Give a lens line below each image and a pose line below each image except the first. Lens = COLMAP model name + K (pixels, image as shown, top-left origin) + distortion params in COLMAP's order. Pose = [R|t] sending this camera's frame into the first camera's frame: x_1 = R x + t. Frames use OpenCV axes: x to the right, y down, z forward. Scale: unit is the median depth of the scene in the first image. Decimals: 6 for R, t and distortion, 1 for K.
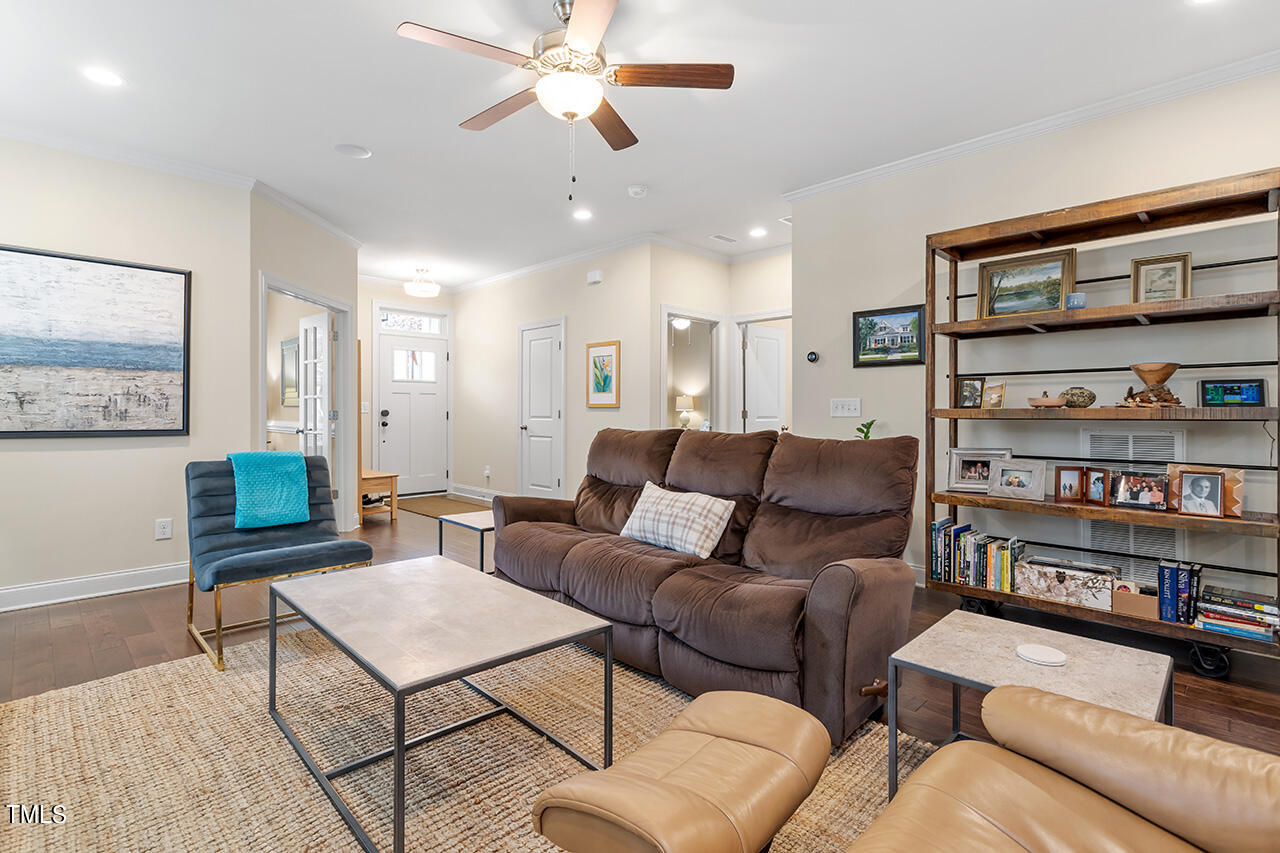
lens RADIAL K [[607.0, 0, 626.4], [0, 607.0, 406.9], [0, 0, 1]] dist [-0.002140, 0.003510]
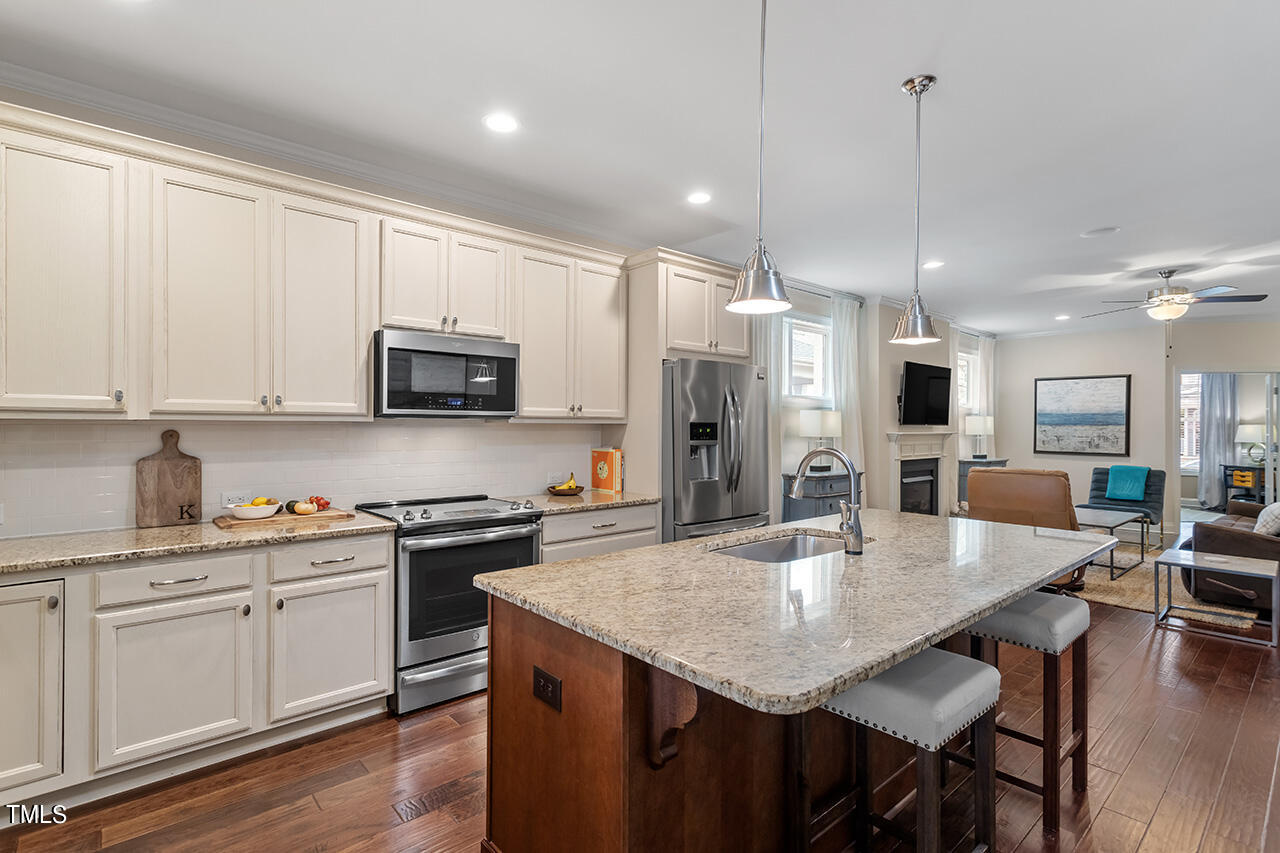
lens RADIAL K [[607.0, 0, 635.5], [0, 607.0, 427.9], [0, 0, 1]] dist [-0.002140, 0.003510]
pose [[-0.058439, 0.000198, -0.998291, 1.420664], [0.002217, 0.999998, 0.000068, -0.054402], [0.998289, -0.002210, -0.058439, -0.524893]]
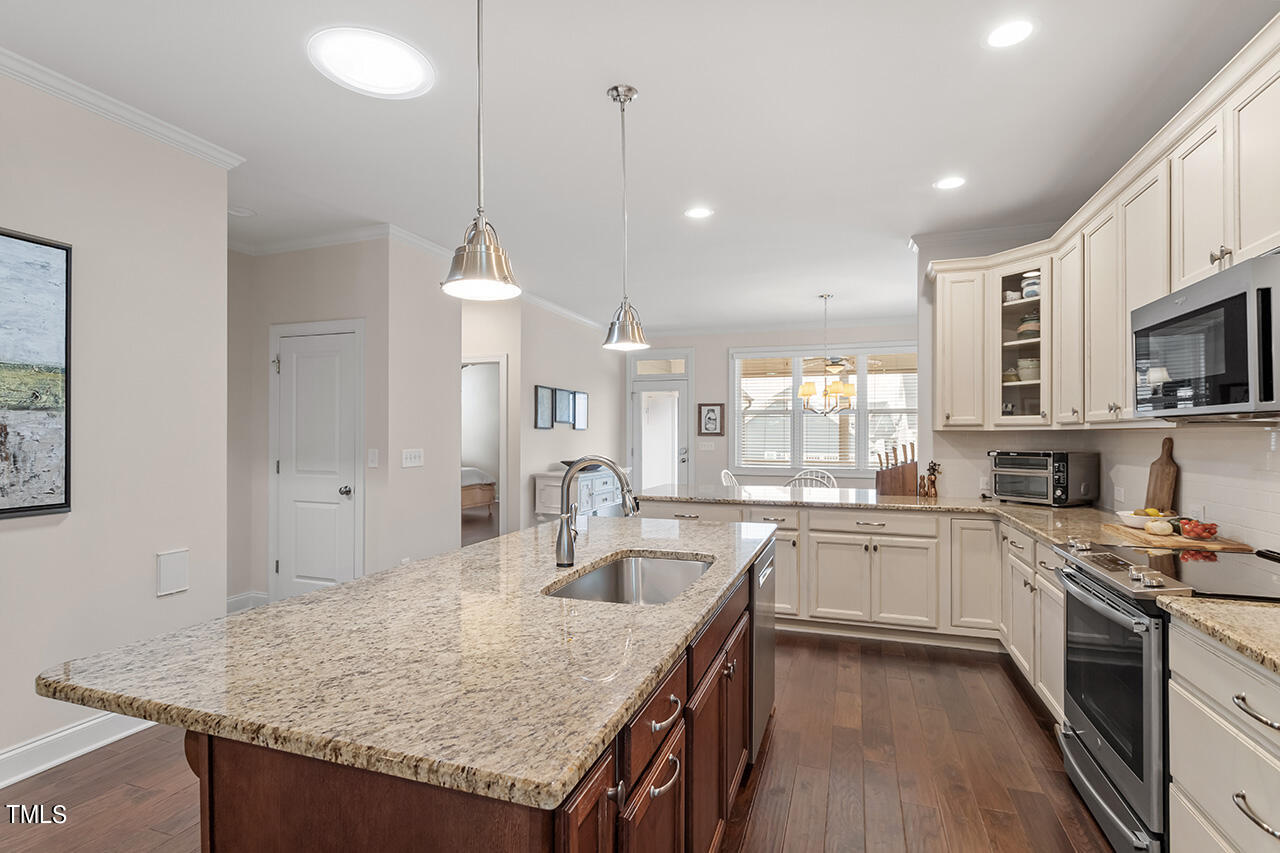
lens RADIAL K [[607.0, 0, 640.2], [0, 607.0, 432.4], [0, 0, 1]] dist [-0.002140, 0.003510]
pose [[-0.443505, -0.000905, 0.896271, 0.361437], [-0.007136, 0.999971, -0.002521, -0.053446], [-0.896243, -0.007514, -0.443499, -0.185348]]
